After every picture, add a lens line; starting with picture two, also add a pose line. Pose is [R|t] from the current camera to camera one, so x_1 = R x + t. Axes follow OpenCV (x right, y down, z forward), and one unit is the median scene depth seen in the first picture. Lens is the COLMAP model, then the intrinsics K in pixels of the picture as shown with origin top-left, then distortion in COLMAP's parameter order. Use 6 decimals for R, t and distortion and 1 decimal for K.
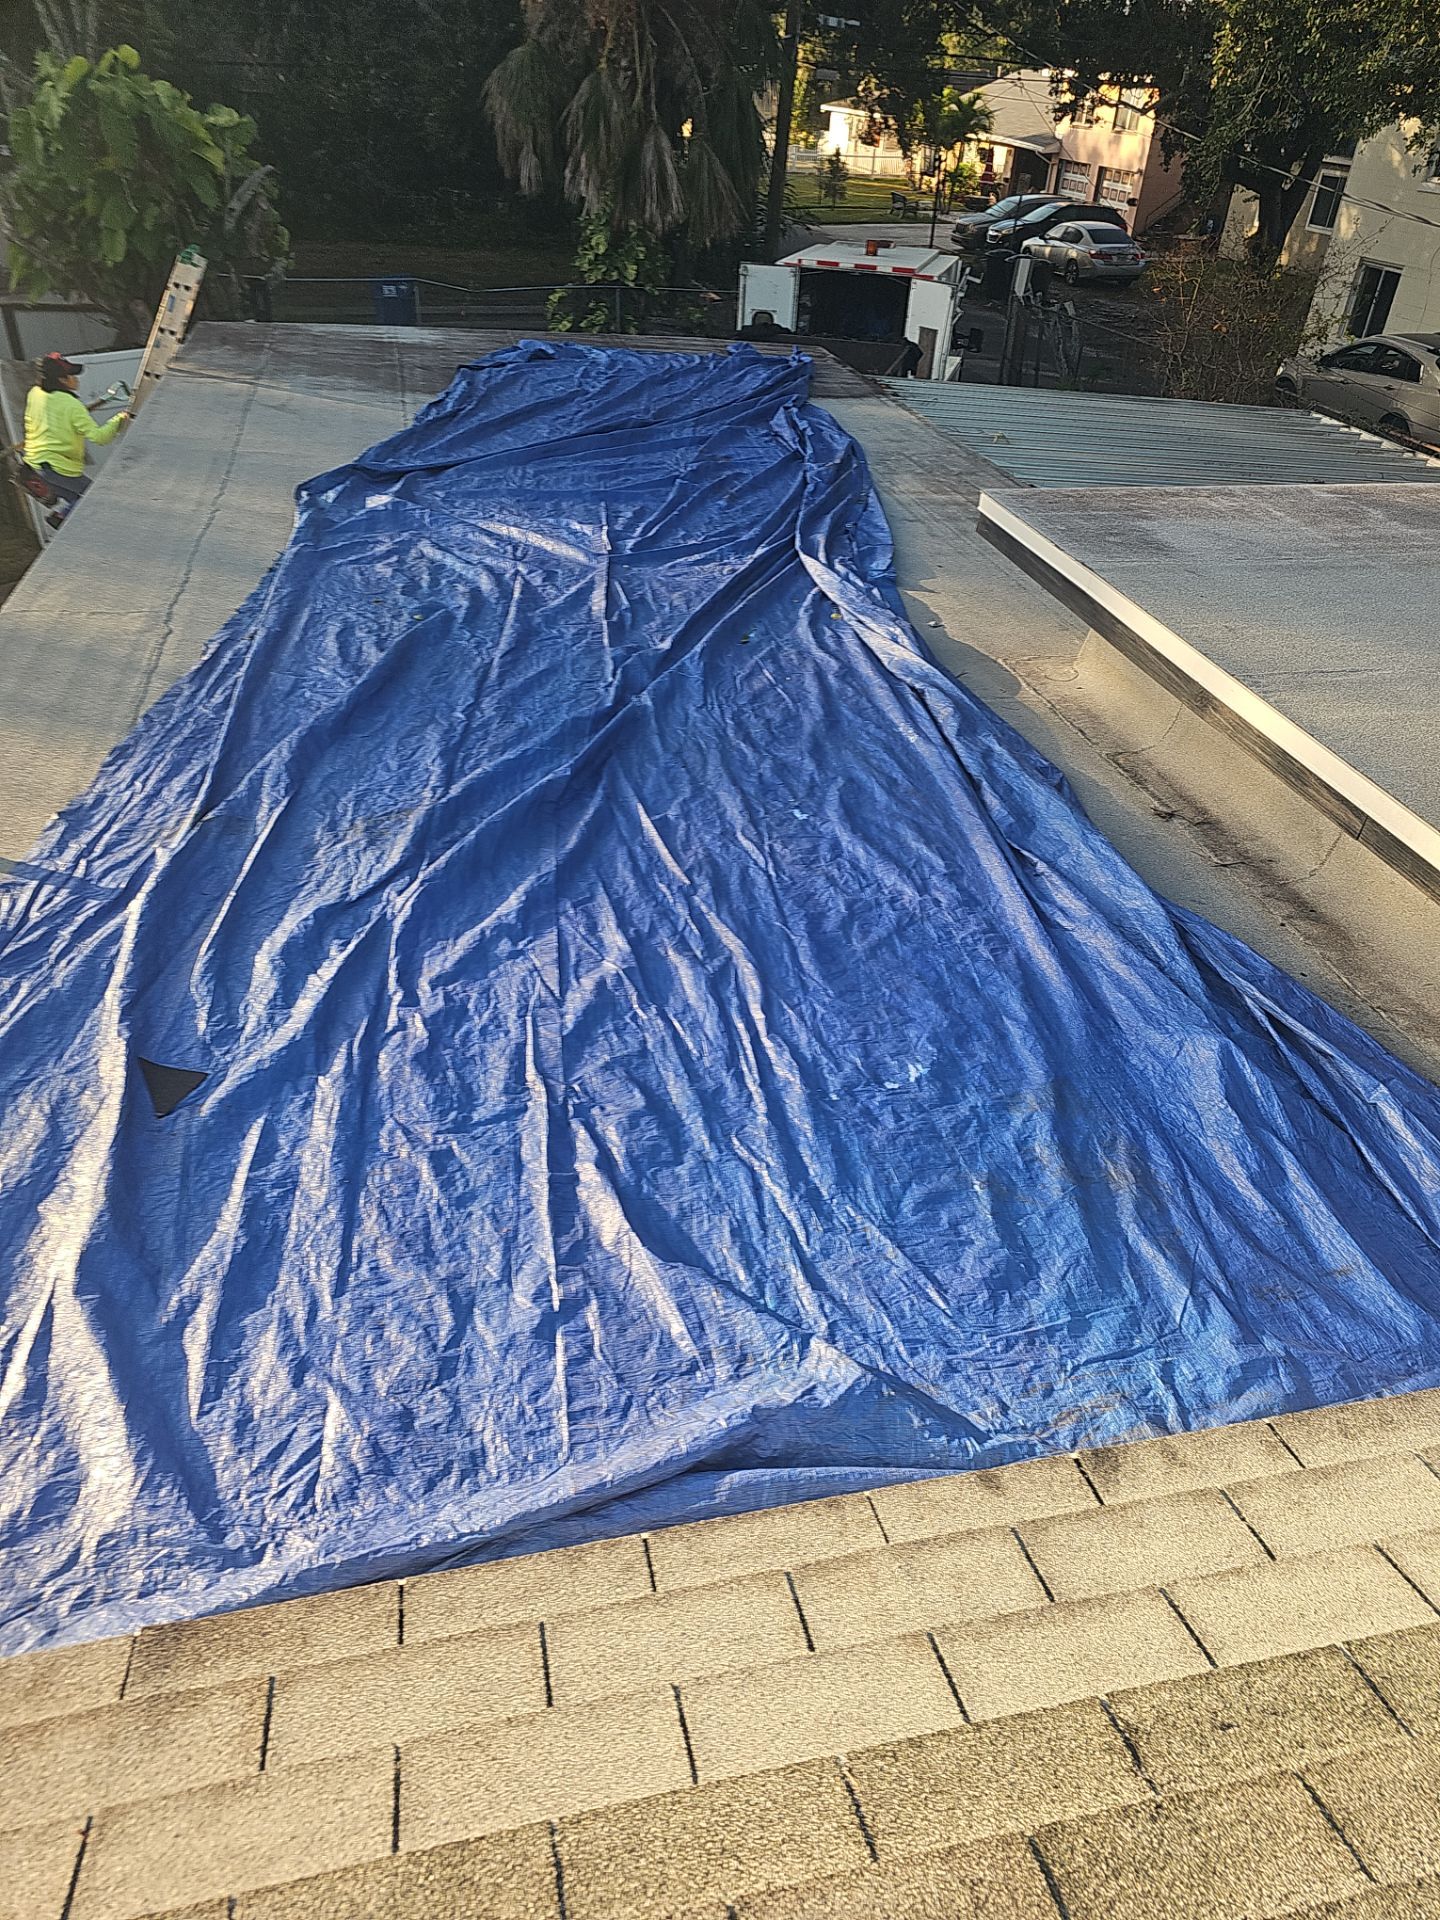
lens RADIAL K [[1209.6, 0, 720.0], [0, 1209.6, 960.0], [0, 0, 1]] dist [0.003240, 0.000144]
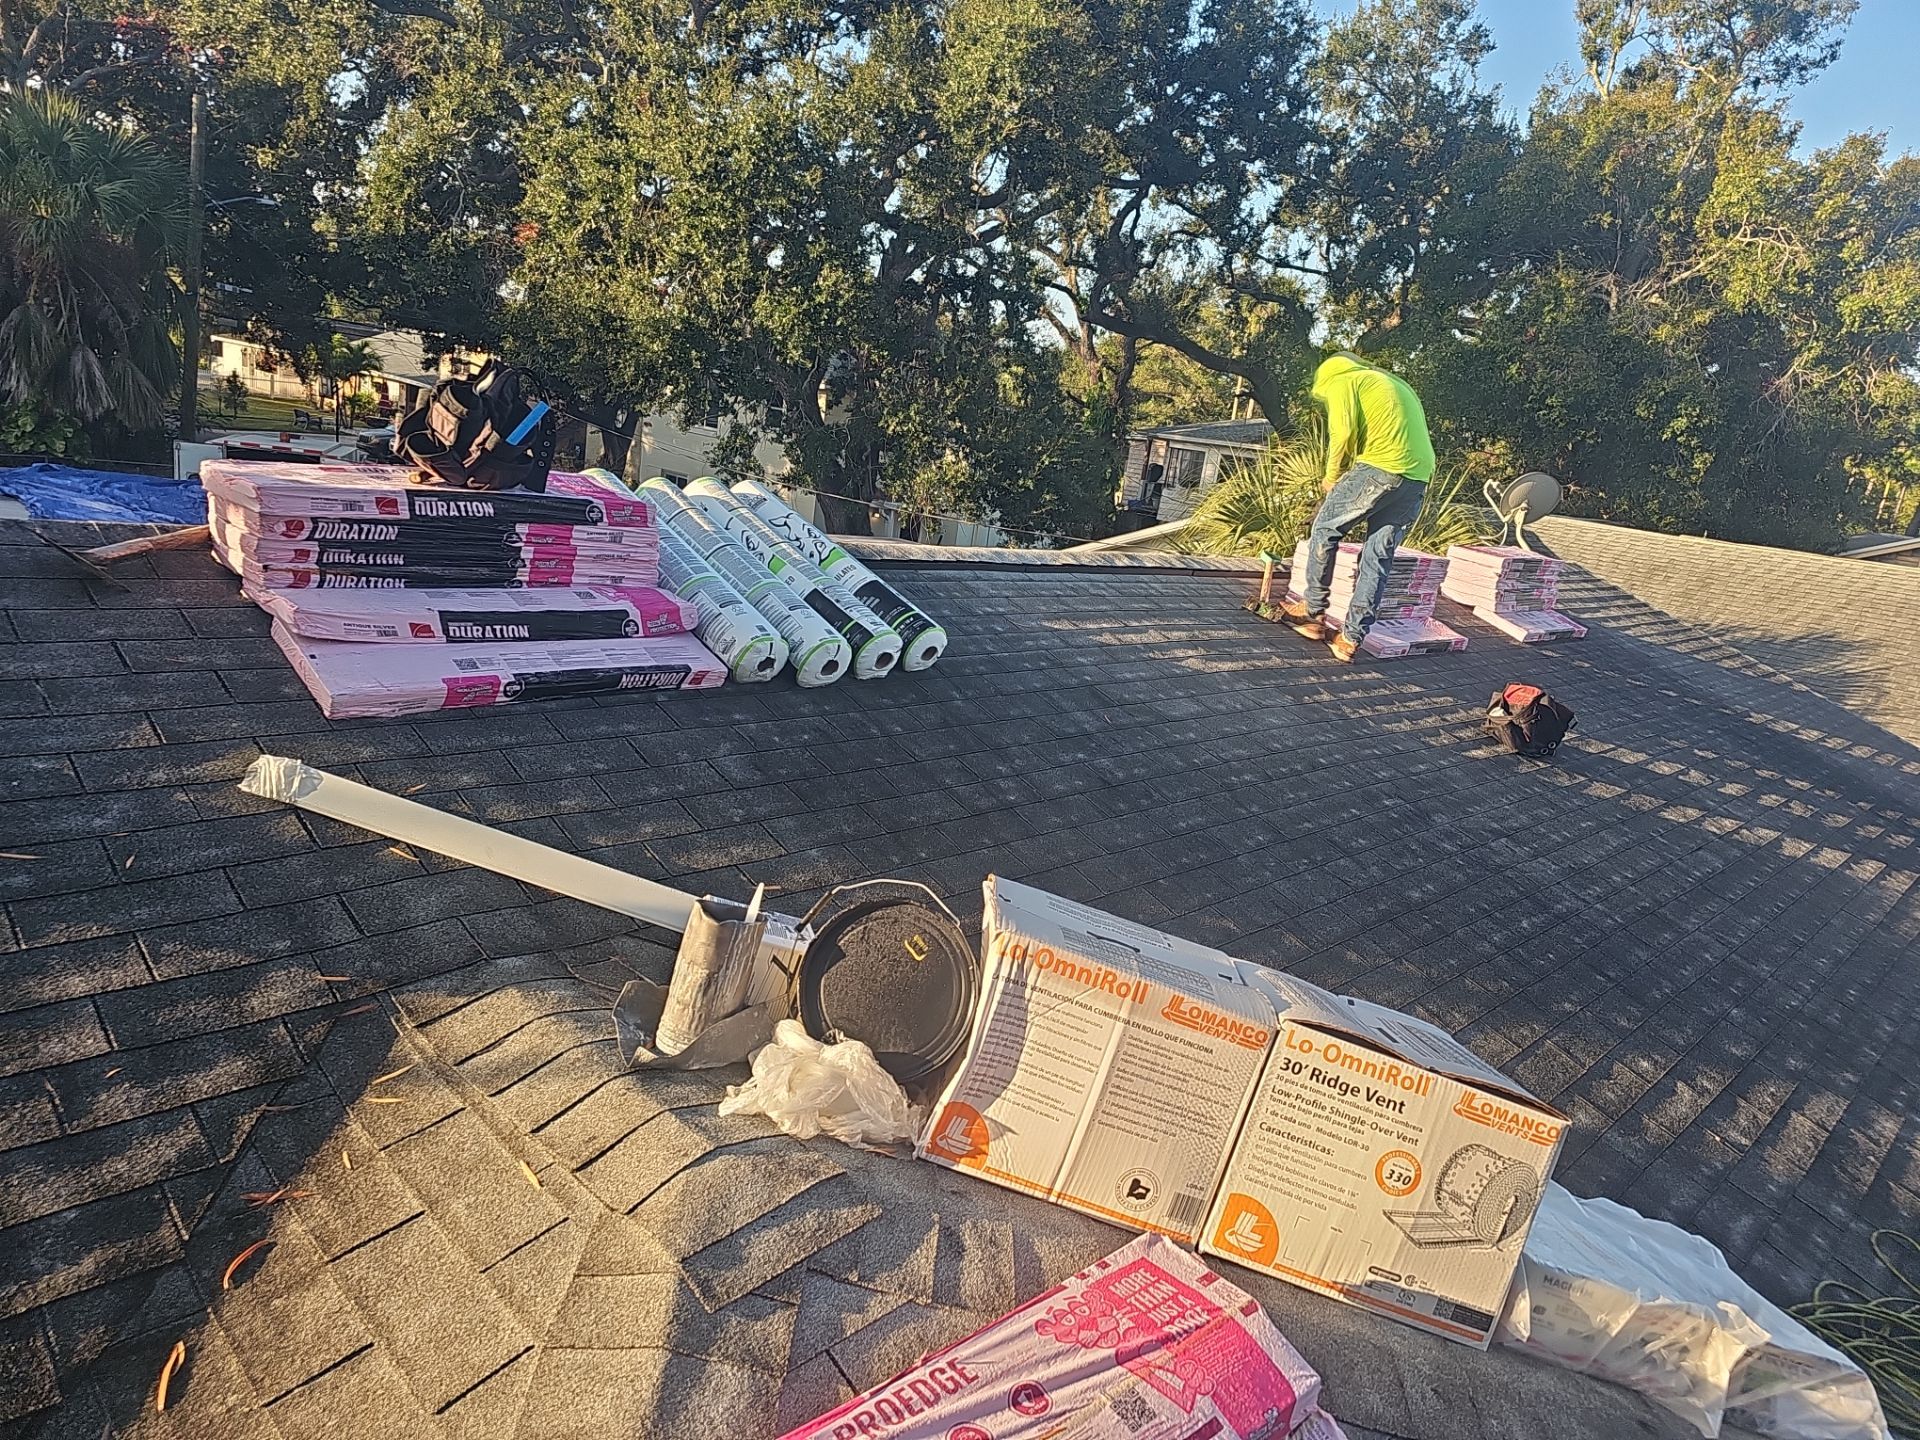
lens RADIAL K [[1209.6, 0, 960.0], [0, 1209.6, 720.0], [0, 0, 1]] dist [0.003240, 0.000144]
pose [[0.817651, -0.075664, 0.570721, -0.018776], [0.256067, 0.935667, -0.242810, 0.078484], [-0.515632, 0.344677, 0.784424, -0.118009]]
